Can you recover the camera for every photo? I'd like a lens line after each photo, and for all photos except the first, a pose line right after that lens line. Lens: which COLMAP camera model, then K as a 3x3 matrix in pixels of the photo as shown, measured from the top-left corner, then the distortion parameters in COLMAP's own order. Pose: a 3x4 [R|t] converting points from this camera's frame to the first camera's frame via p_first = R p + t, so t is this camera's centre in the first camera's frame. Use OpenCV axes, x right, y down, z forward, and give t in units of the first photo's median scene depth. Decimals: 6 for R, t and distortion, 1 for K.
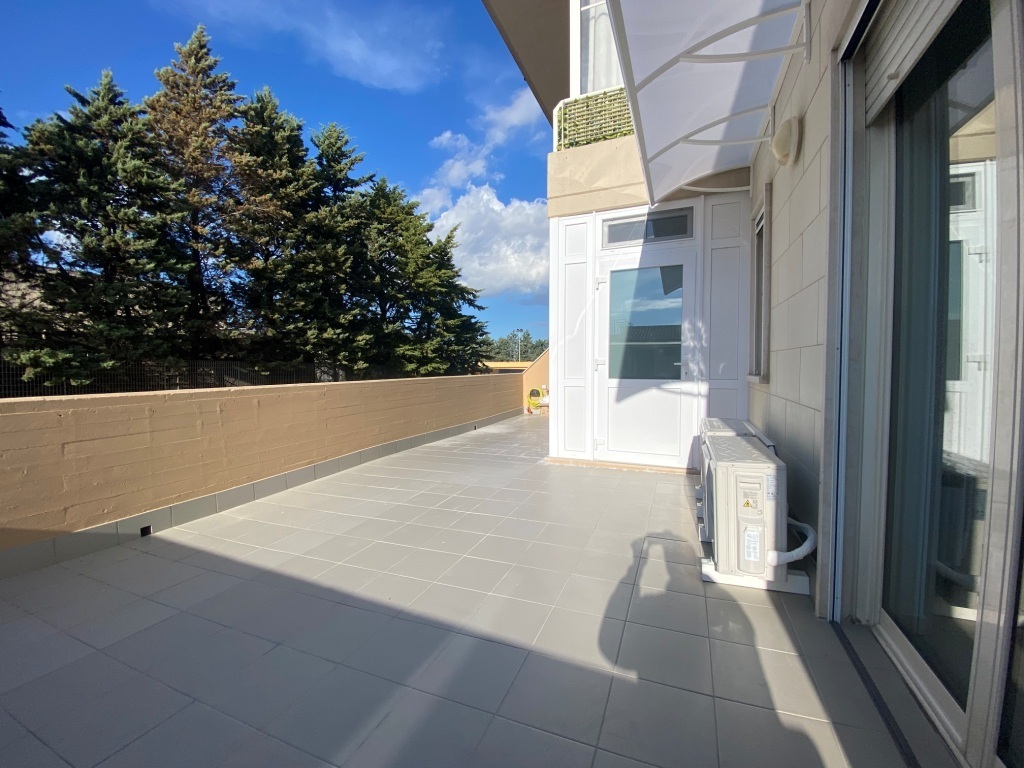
lens RADIAL K [[416.8, 0, 515.2], [0, 416.8, 388.2], [0, 0, 1]] dist [0.010314, -0.016102]
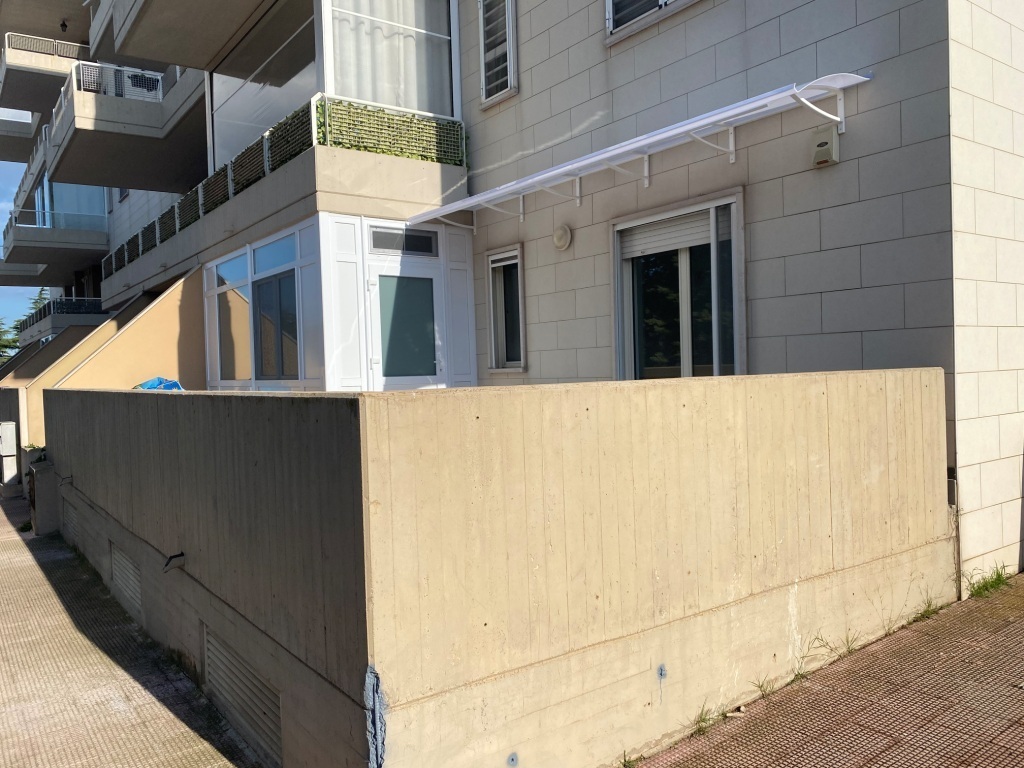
lens RADIAL K [[773.4, 0, 508.2], [0, 773.4, 393.0], [0, 0, 1]] dist [0.007694, -0.019836]
pose [[0.514742, -0.030815, 0.856791, -1.321018], [0.068057, 0.997669, -0.005005, 0.052561], [-0.854640, 0.060887, 0.515639, -0.284479]]
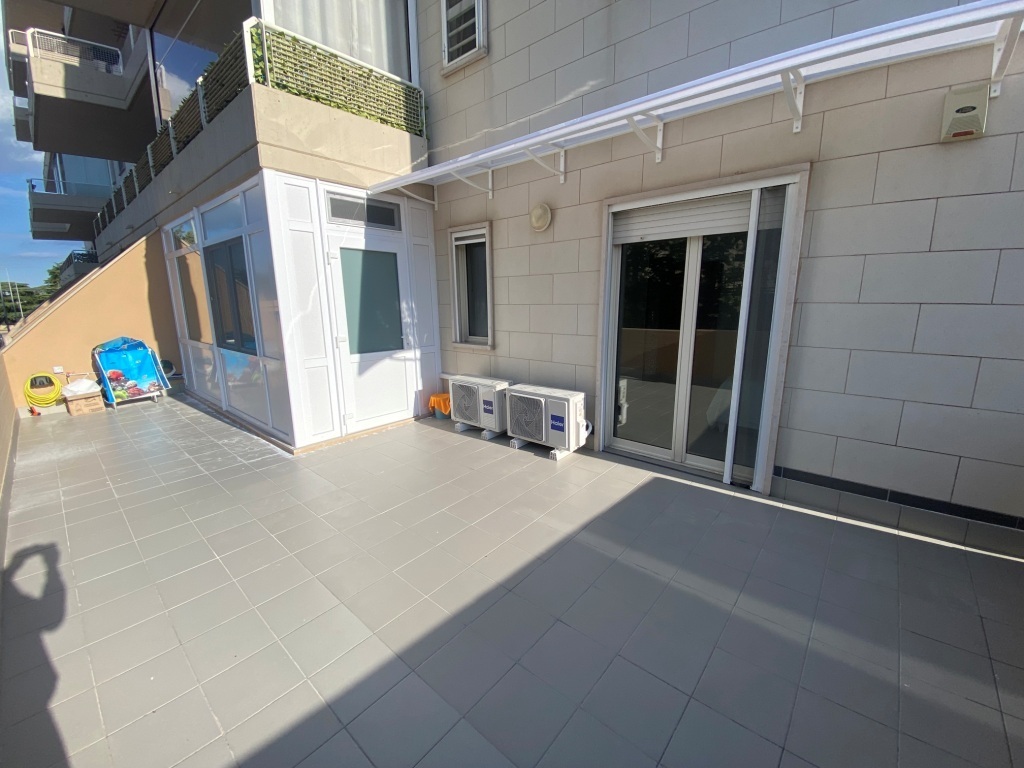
lens RADIAL K [[416.8, 0, 511.5], [0, 416.8, 383.8], [0, 0, 1]] dist [0.010314, -0.016102]
pose [[0.311928, -0.181617, 0.932586, -0.648062], [0.055323, 0.983366, 0.173002, -0.111264], [-0.948494, -0.002370, 0.316787, 0.295678]]
